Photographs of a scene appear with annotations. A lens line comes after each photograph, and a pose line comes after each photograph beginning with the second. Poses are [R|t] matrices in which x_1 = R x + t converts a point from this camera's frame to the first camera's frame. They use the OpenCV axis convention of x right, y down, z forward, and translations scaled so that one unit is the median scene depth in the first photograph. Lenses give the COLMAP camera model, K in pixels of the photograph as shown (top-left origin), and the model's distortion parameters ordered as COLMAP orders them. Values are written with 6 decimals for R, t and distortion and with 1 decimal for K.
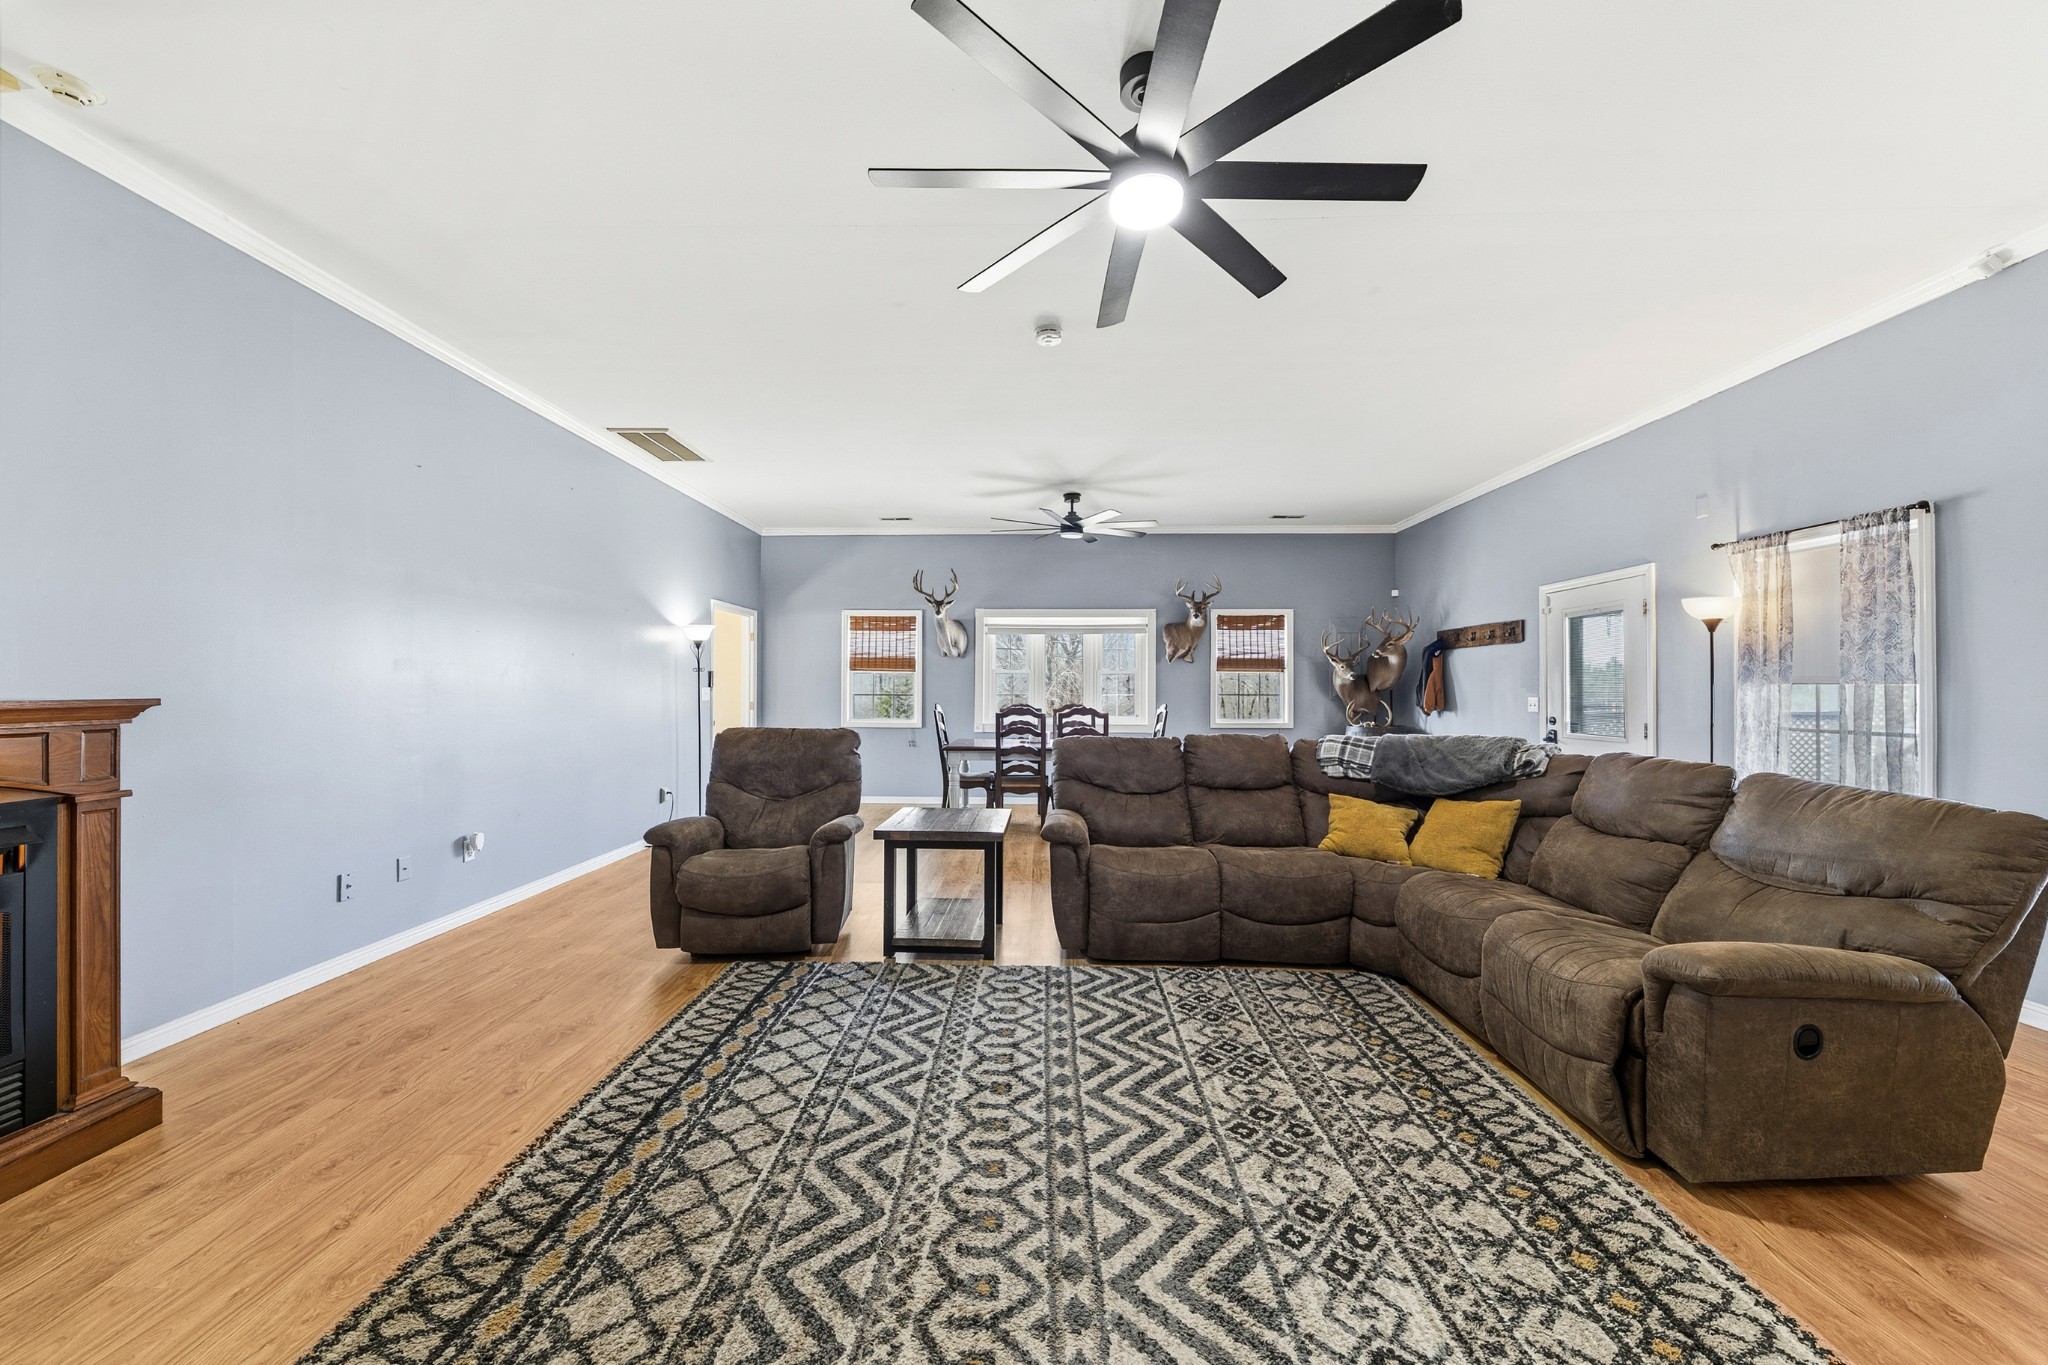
lens RADIAL K [[721.2, 0, 1021.5], [0, 721.2, 687.5], [0, 0, 1]] dist [0.002546, -0.001085]
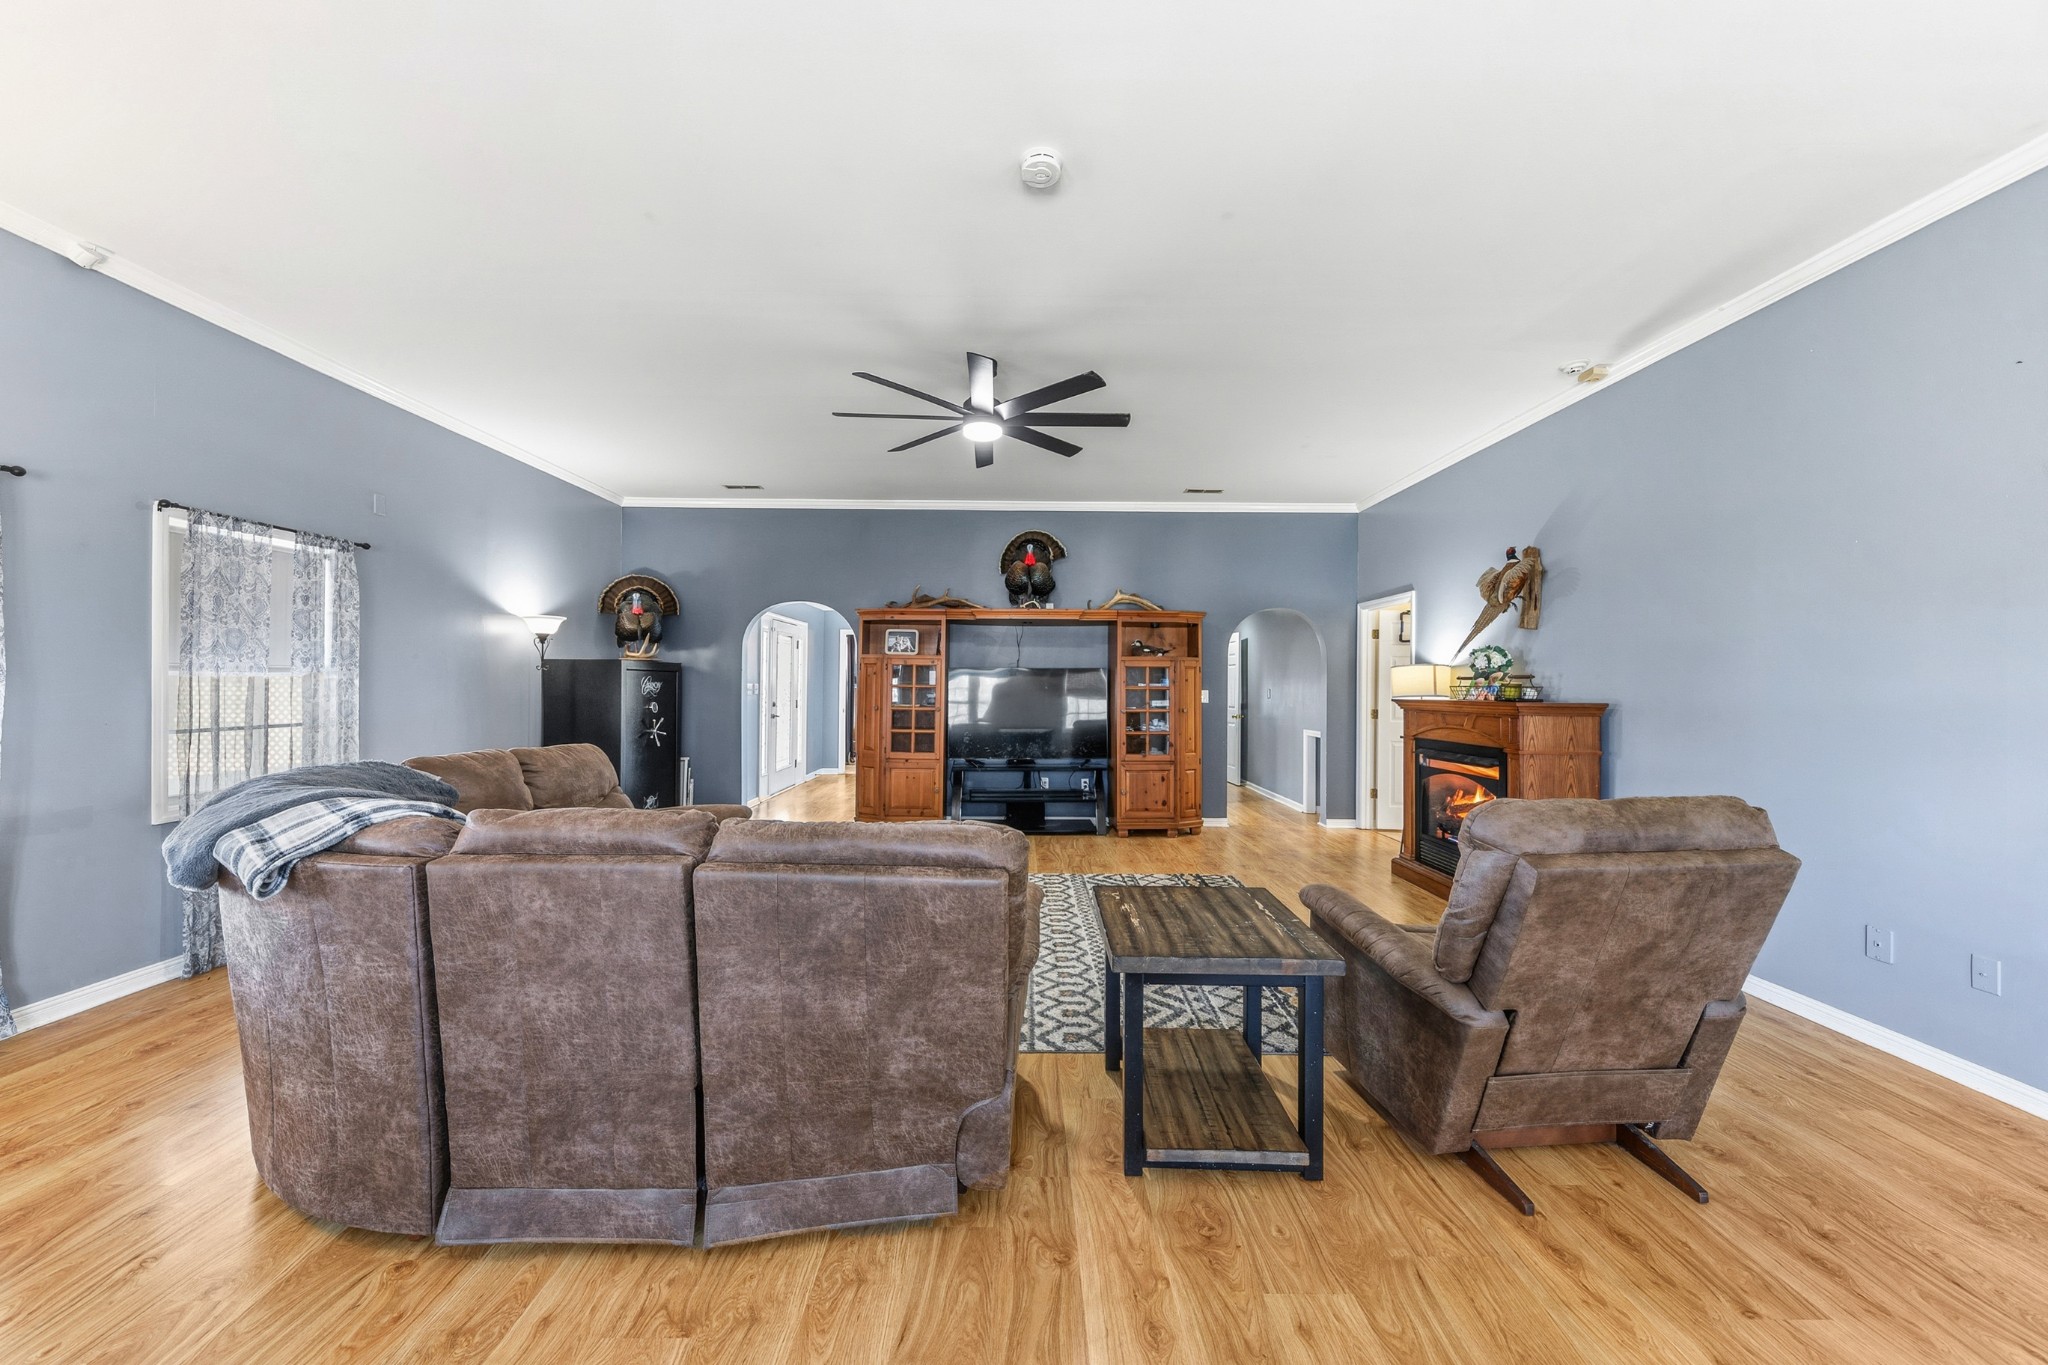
lens RADIAL K [[721.2, 0, 1015.9], [0, 721.2, 683.5], [0, 0, 1]] dist [0.002546, -0.001085]
pose [[-0.999673, -0.010481, -0.023345, 0.099217], [-0.010523, 0.999943, 0.001706, -0.018657], [0.023325, 0.001951, -0.999726, 2.307485]]
